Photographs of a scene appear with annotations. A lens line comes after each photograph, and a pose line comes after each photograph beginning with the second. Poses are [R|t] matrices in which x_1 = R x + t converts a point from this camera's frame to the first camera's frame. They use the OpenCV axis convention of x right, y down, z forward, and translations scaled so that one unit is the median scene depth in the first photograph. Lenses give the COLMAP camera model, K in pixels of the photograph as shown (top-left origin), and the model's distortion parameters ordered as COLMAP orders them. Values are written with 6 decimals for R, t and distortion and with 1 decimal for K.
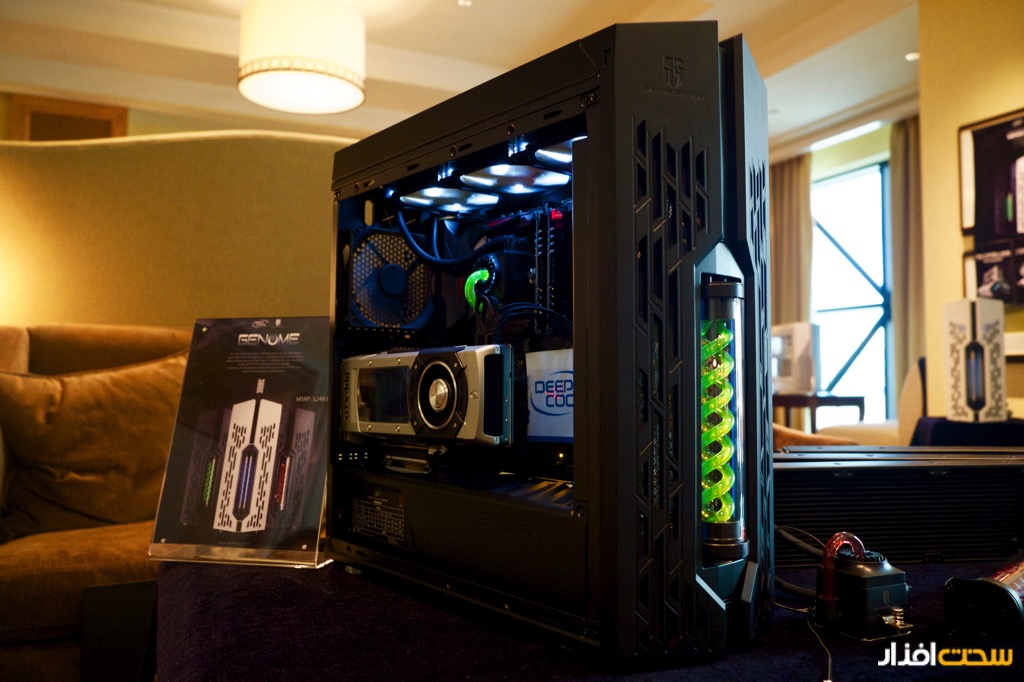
lens RADIAL K [[810.0, 0, 512.6], [0, 810.0, 342.8], [0, 0, 1]] dist [-0.003733, -0.000462]
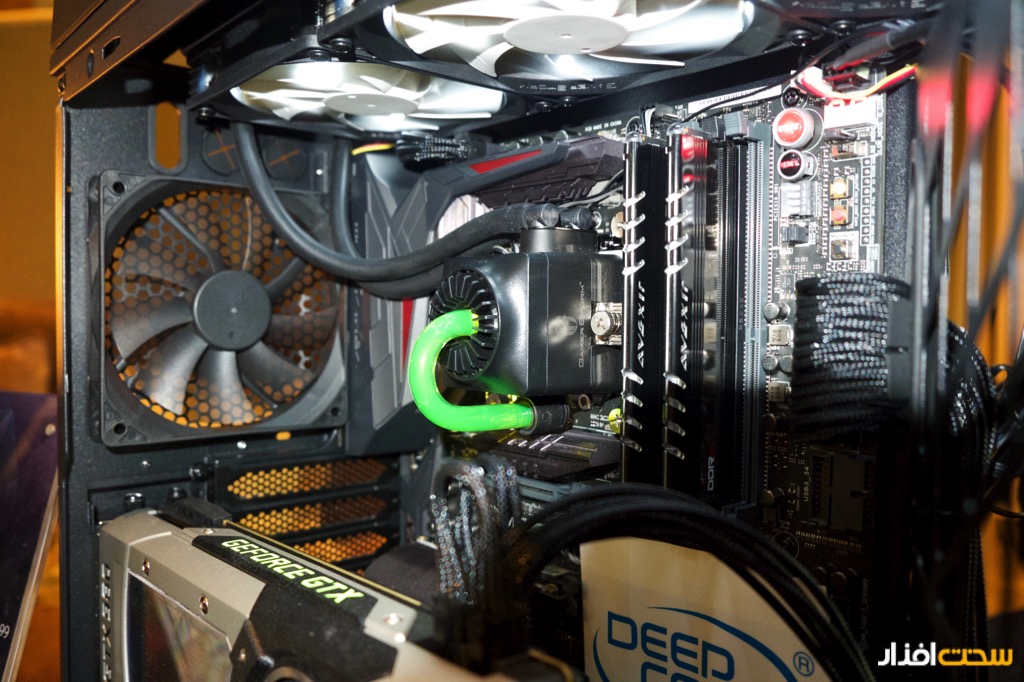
lens RADIAL K [[860.8, 0, 512.2], [0, 860.8, 339.7], [0, 0, 1]] dist [0.049028, 0.003030]
pose [[0.999859, -0.001018, 0.016750, -0.021388], [-0.000387, 0.996497, 0.083627, -0.106596], [-0.016777, -0.083622, 0.996356, 0.628738]]
